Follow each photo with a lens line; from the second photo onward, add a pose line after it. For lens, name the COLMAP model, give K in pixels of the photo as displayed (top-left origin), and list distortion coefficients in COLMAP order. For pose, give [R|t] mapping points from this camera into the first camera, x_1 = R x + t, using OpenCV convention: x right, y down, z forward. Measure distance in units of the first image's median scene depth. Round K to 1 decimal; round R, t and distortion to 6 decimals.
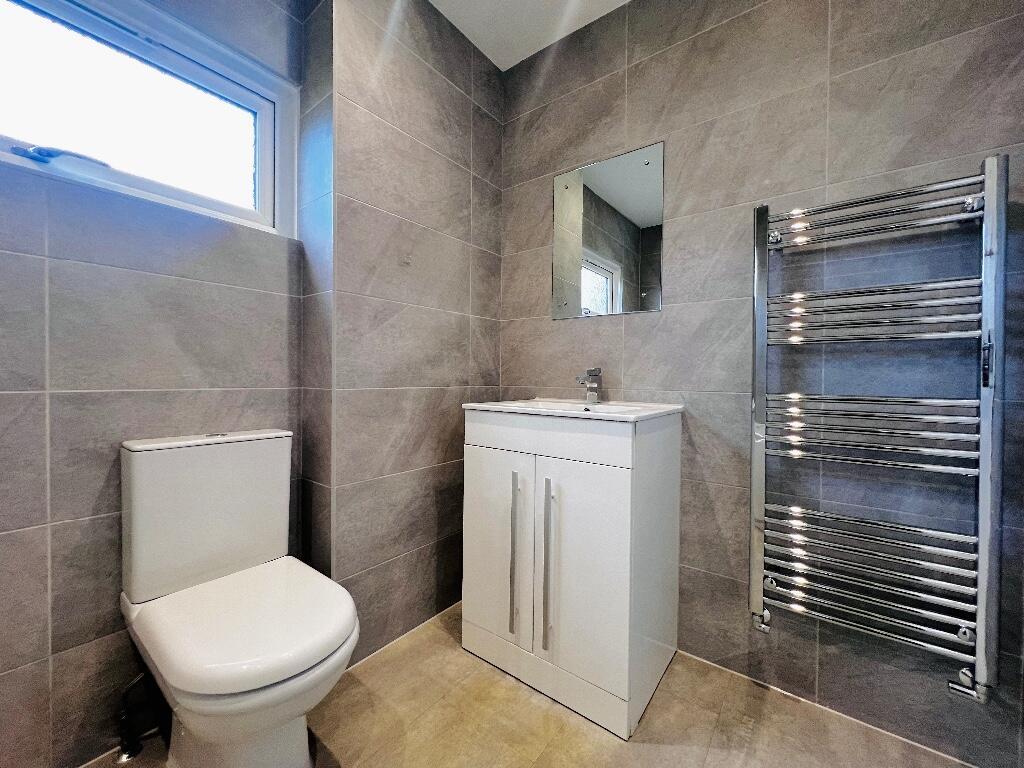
lens RADIAL K [[409.2, 0, 512.0], [0, 409.2, 384.0], [0, 0, 1]] dist [-0.003308, -0.000220]
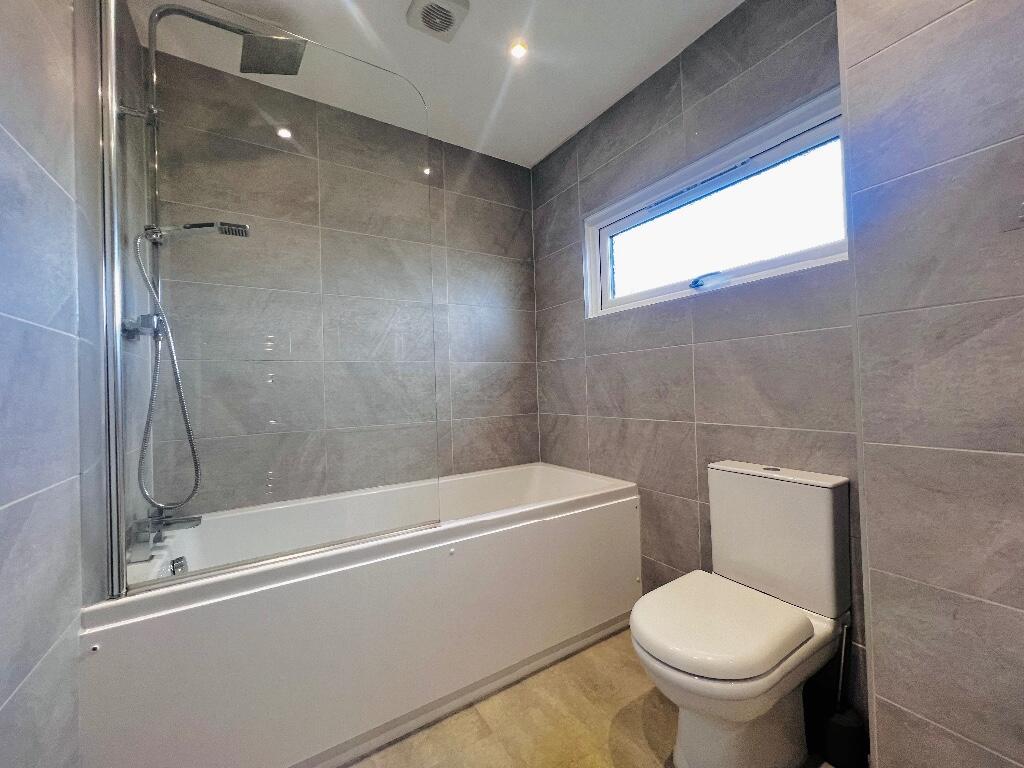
lens RADIAL K [[409.2, 0, 512.0], [0, 409.2, 384.0], [0, 0, 1]] dist [-0.003308, -0.000220]
pose [[-0.342102, -0.011423, -0.939594, 0.587489], [0.004822, 0.999892, -0.013912, -0.098820], [0.939651, -0.009290, -0.342009, 0.698484]]
